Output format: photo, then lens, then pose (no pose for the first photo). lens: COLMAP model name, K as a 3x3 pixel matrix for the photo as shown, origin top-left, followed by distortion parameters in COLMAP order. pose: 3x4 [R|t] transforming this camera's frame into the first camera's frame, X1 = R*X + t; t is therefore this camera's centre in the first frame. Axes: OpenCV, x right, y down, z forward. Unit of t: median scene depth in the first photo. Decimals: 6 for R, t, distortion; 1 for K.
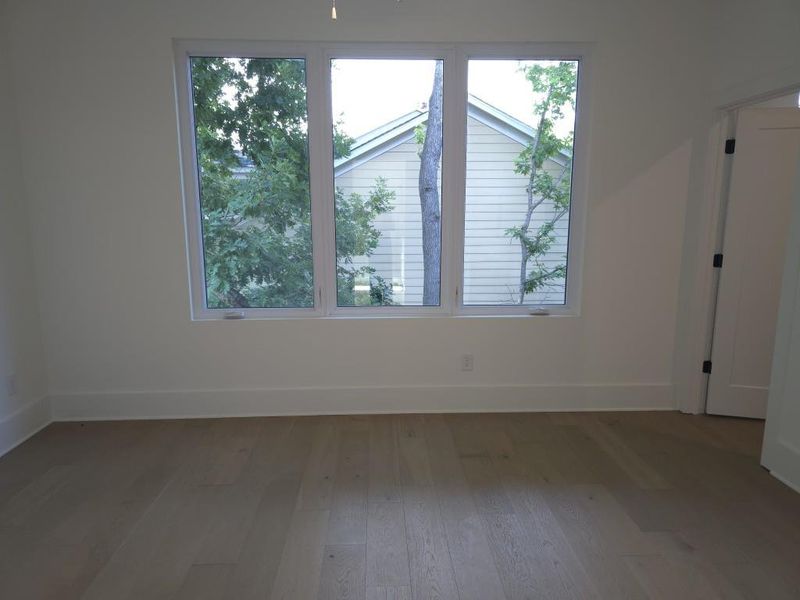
lens RADIAL K [[537.4, 0, 406.5], [0, 537.4, 291.8], [0, 0, 1]] dist [0.074625, -0.077896]
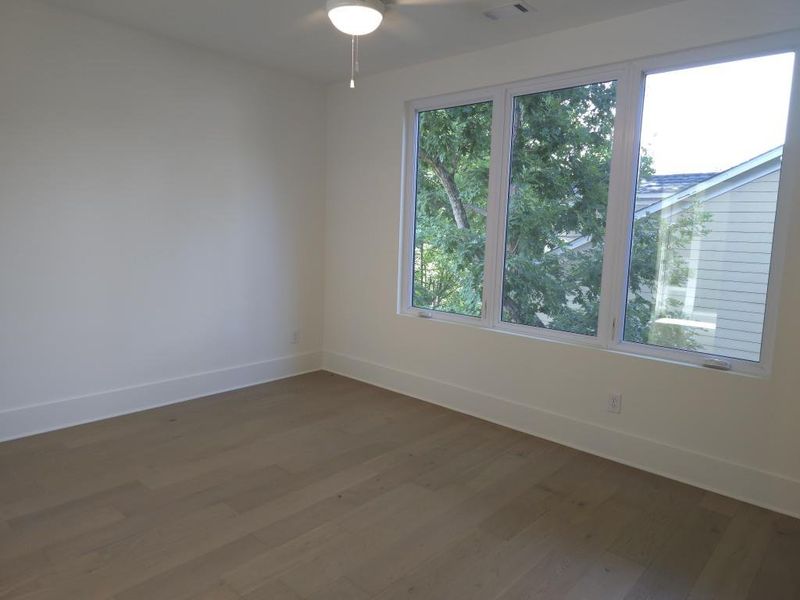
lens RADIAL K [[551.4, 0, 399.7], [0, 551.4, 278.3], [0, 0, 1]] dist [-0.000016, -0.000253]
pose [[0.697733, 0.089772, -0.710710, 0.504706], [-0.141870, 0.989783, -0.014258, -0.011482], [0.702169, 0.110777, 0.703340, 0.081087]]
